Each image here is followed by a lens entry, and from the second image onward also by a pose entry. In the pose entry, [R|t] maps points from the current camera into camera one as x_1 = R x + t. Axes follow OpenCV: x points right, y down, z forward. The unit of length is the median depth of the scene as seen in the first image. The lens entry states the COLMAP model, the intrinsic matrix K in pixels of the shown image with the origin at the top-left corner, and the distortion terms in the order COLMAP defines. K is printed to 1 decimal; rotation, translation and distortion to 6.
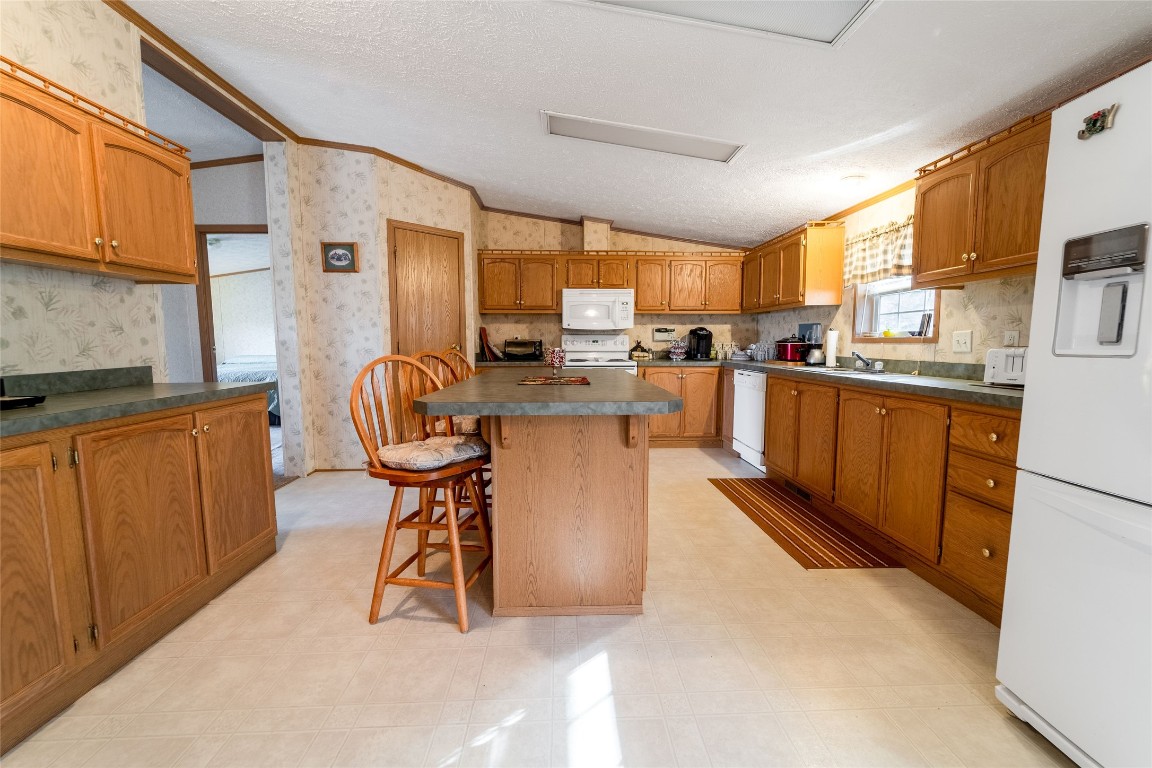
lens RADIAL K [[464.8, 0, 576.0], [0, 464.8, 384.0], [0, 0, 1]] dist [0.001019, -0.000208]
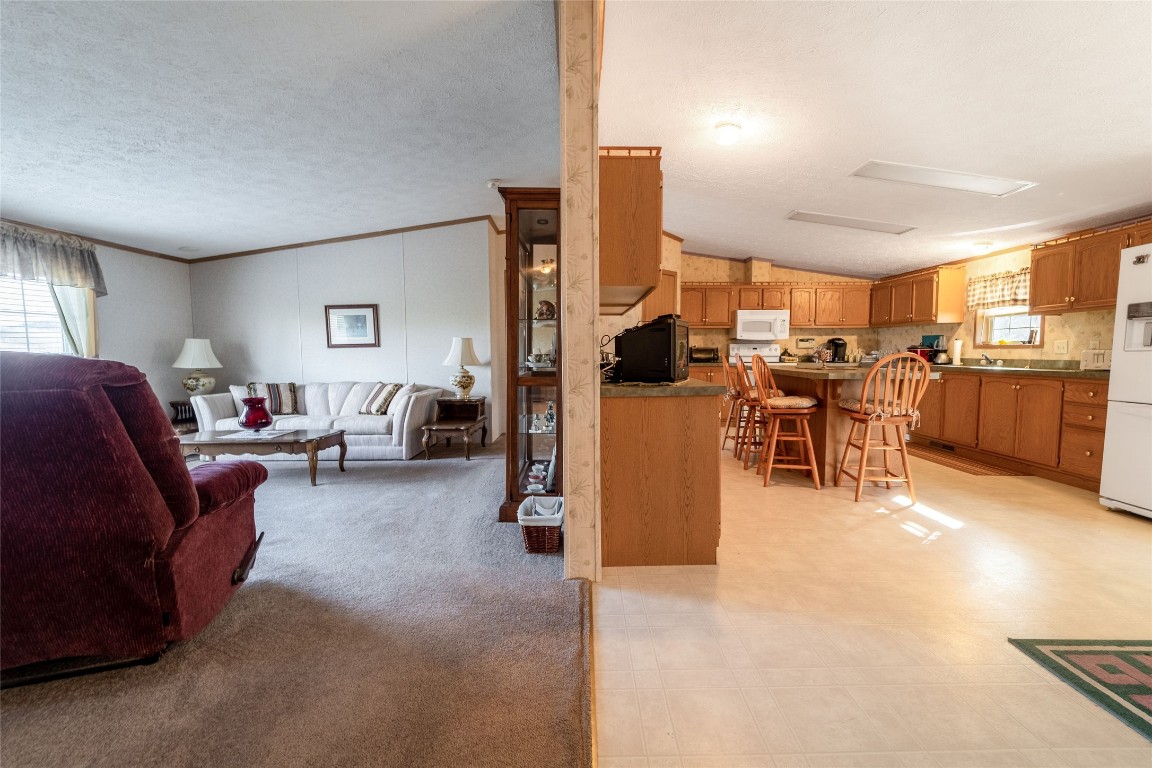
lens RADIAL K [[472.3, 0, 576.0], [0, 472.3, 384.0], [0, 0, 1]] dist [-0.000730, -0.000272]
pose [[0.998823, 0.002066, -0.048463, -0.614276], [-0.003096, 0.999771, -0.021185, 0.061423], [0.048408, 0.021310, 0.998600, -0.571579]]
